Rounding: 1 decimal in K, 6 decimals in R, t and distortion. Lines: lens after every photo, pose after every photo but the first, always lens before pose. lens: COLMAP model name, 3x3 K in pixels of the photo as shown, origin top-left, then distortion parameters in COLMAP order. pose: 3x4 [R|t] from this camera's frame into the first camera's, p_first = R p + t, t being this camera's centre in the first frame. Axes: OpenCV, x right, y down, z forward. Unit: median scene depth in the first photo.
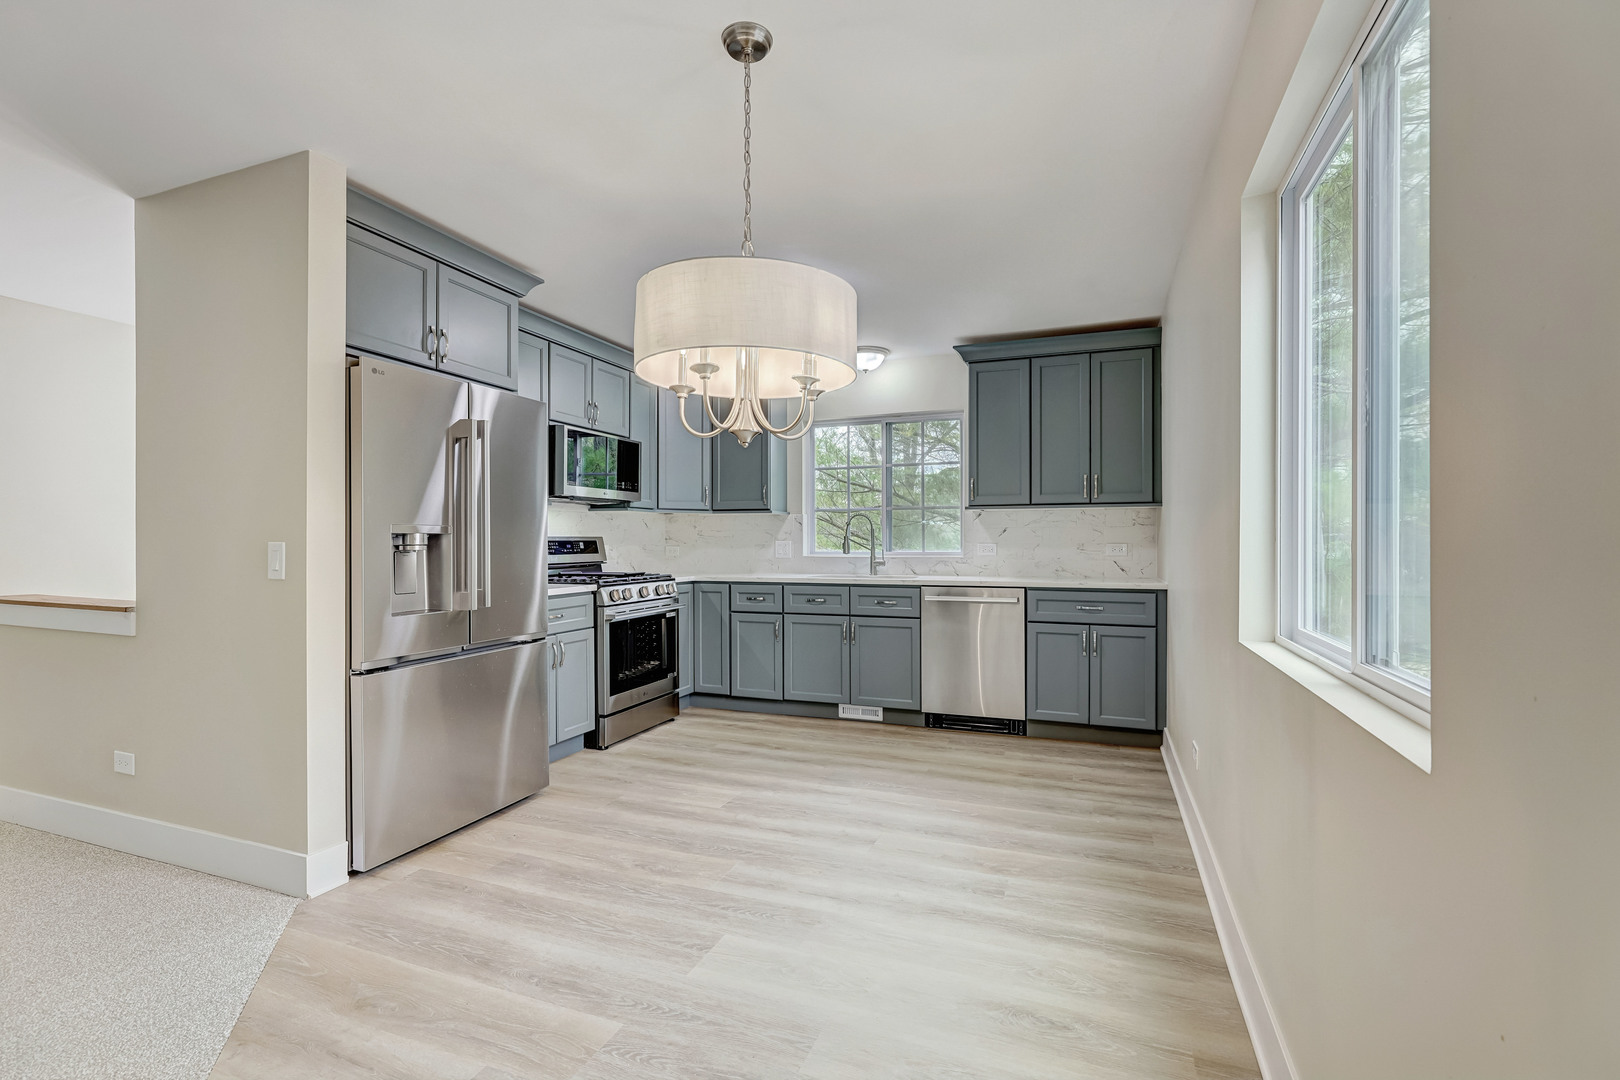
lens RADIAL K [[740.8, 0, 810.0], [0, 740.8, 540.0], [0, 0, 1]] dist [0.000608, 0.000150]
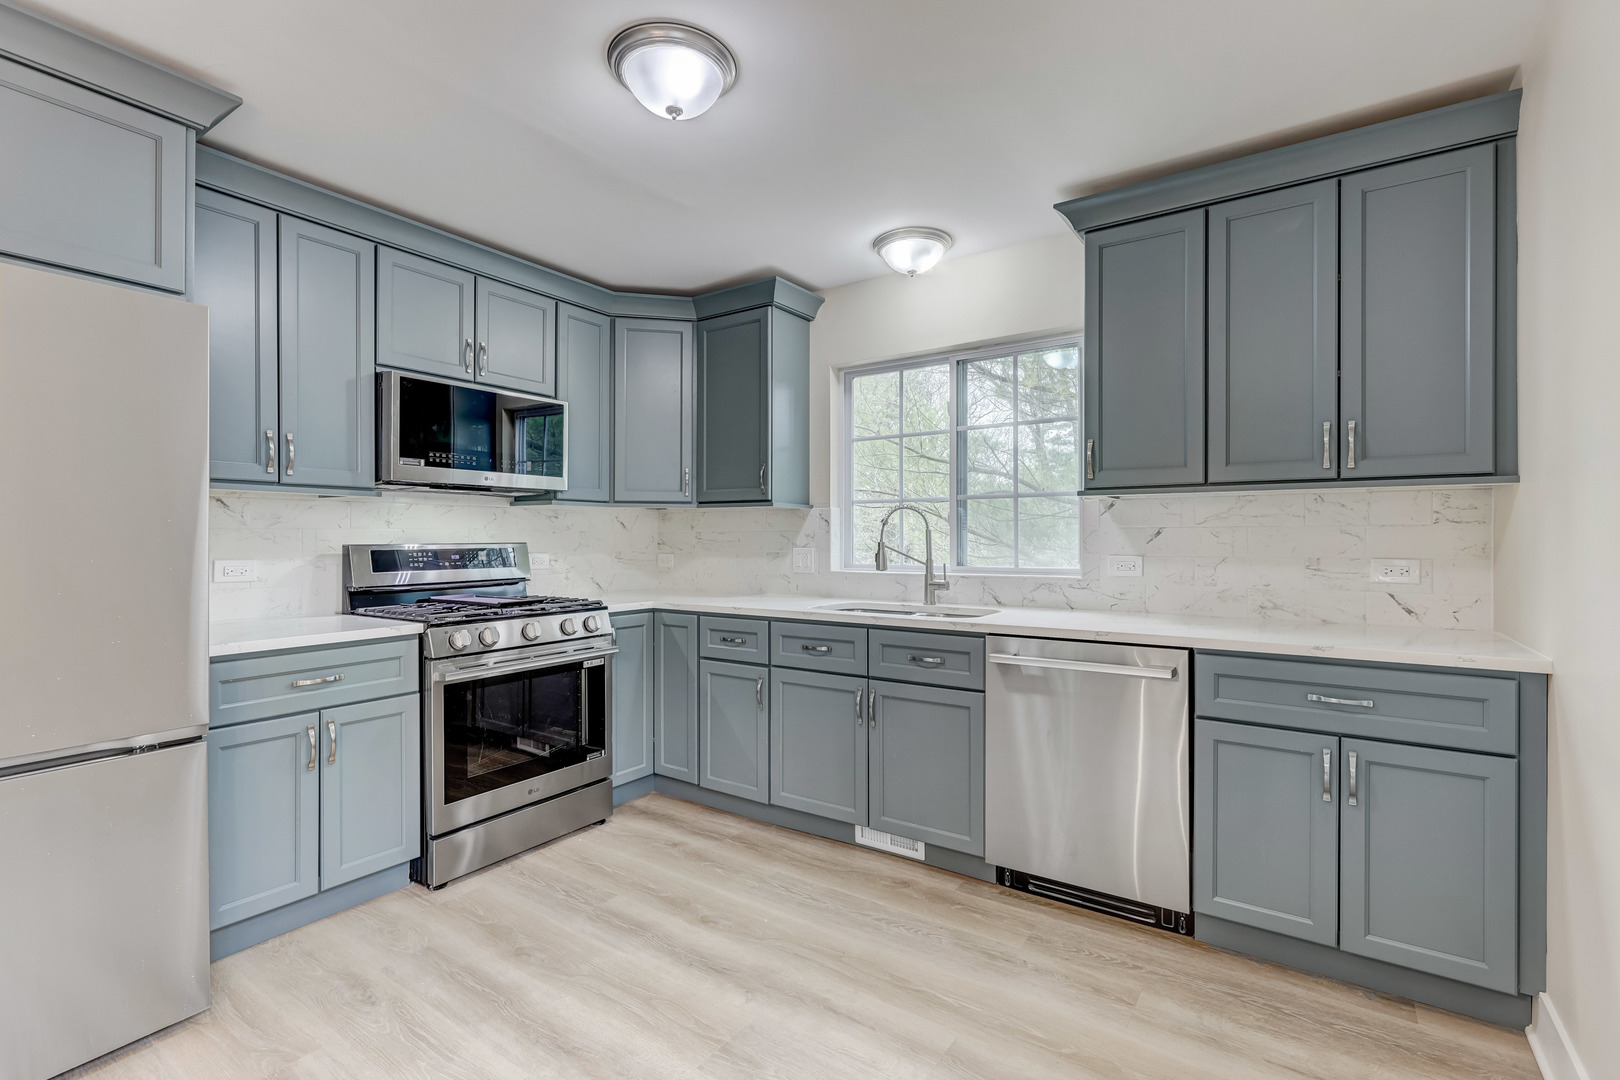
lens RADIAL K [[724.2, 0, 802.3], [0, 724.2, 535.1], [0, 0, 1]] dist [0.001038, 0.000181]
pose [[0.968482, 0.000156, -0.249085, 0.148547], [-0.000258, 1.000000, -0.000379, -0.011764], [0.249085, 0.000432, 0.968481, 0.431210]]
